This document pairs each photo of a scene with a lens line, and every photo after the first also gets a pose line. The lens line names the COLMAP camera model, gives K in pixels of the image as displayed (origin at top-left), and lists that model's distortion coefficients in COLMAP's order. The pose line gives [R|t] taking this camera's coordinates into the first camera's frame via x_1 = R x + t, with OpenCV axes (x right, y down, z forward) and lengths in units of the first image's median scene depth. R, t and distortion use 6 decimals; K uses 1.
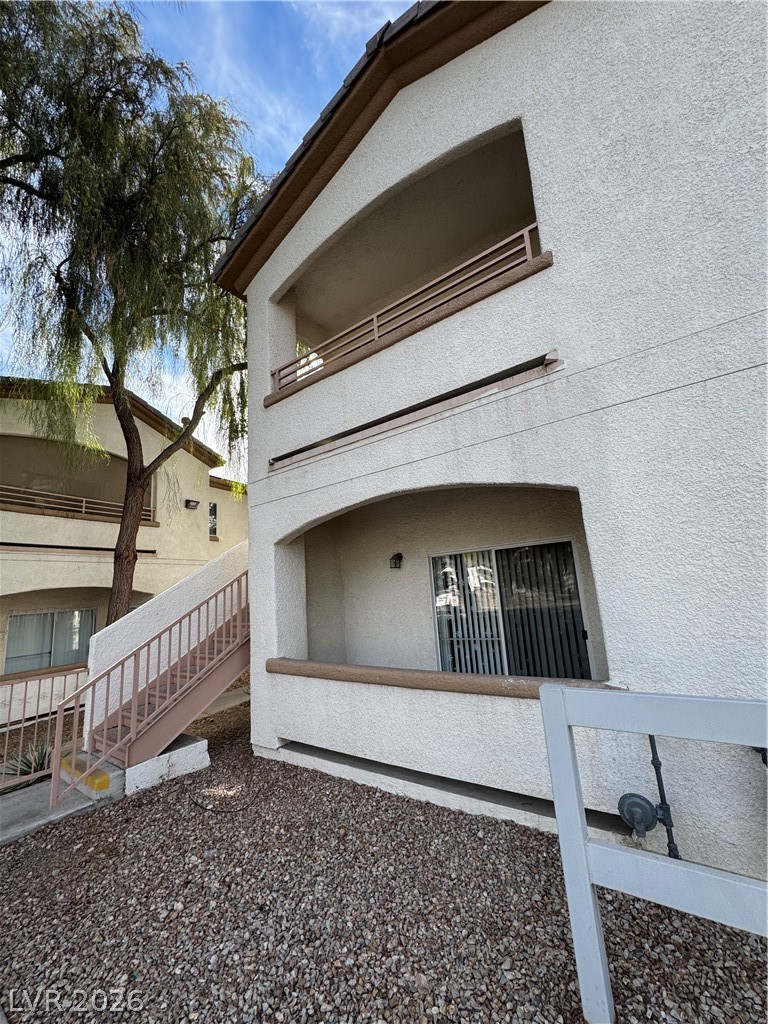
lens RADIAL K [[406.3, 0, 382.8], [0, 406.3, 512.9], [0, 0, 1]] dist [-0.004279, 0.000569]
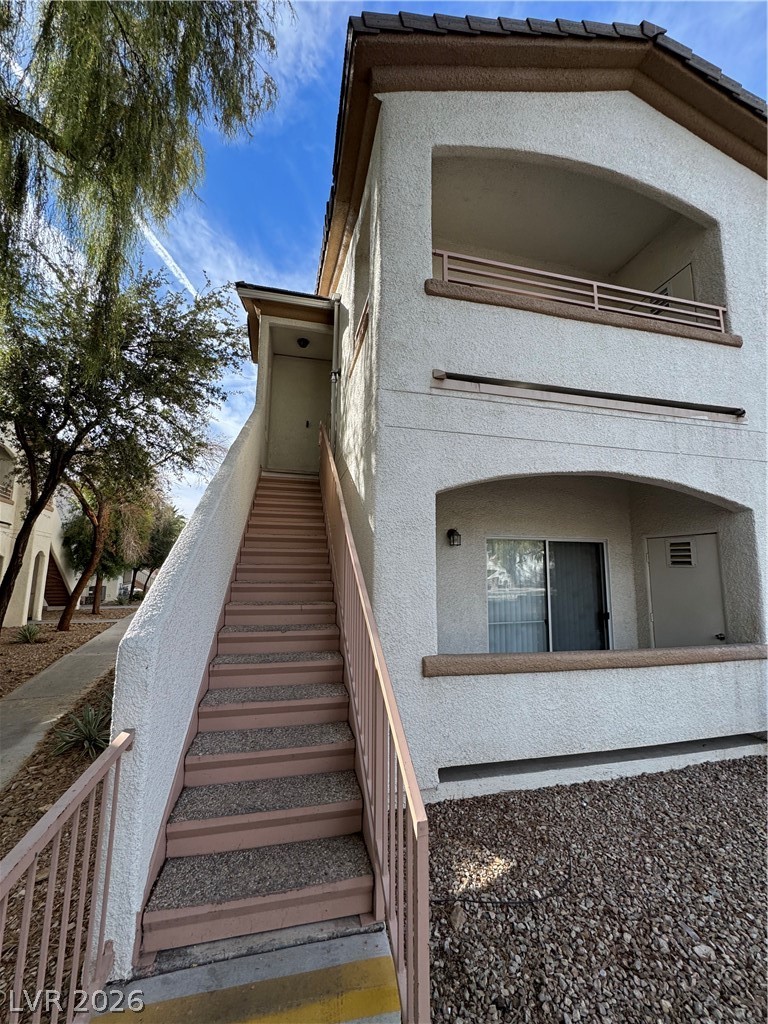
lens RADIAL K [[406.3, 0, 384.3], [0, 406.3, 511.8], [0, 0, 1]] dist [-0.004279, 0.000569]
pose [[0.640015, 0.179364, 0.747134, -1.007169], [-0.195388, 0.978400, -0.067509, 0.209505], [-0.743104, -0.102774, 0.661236, 0.724672]]
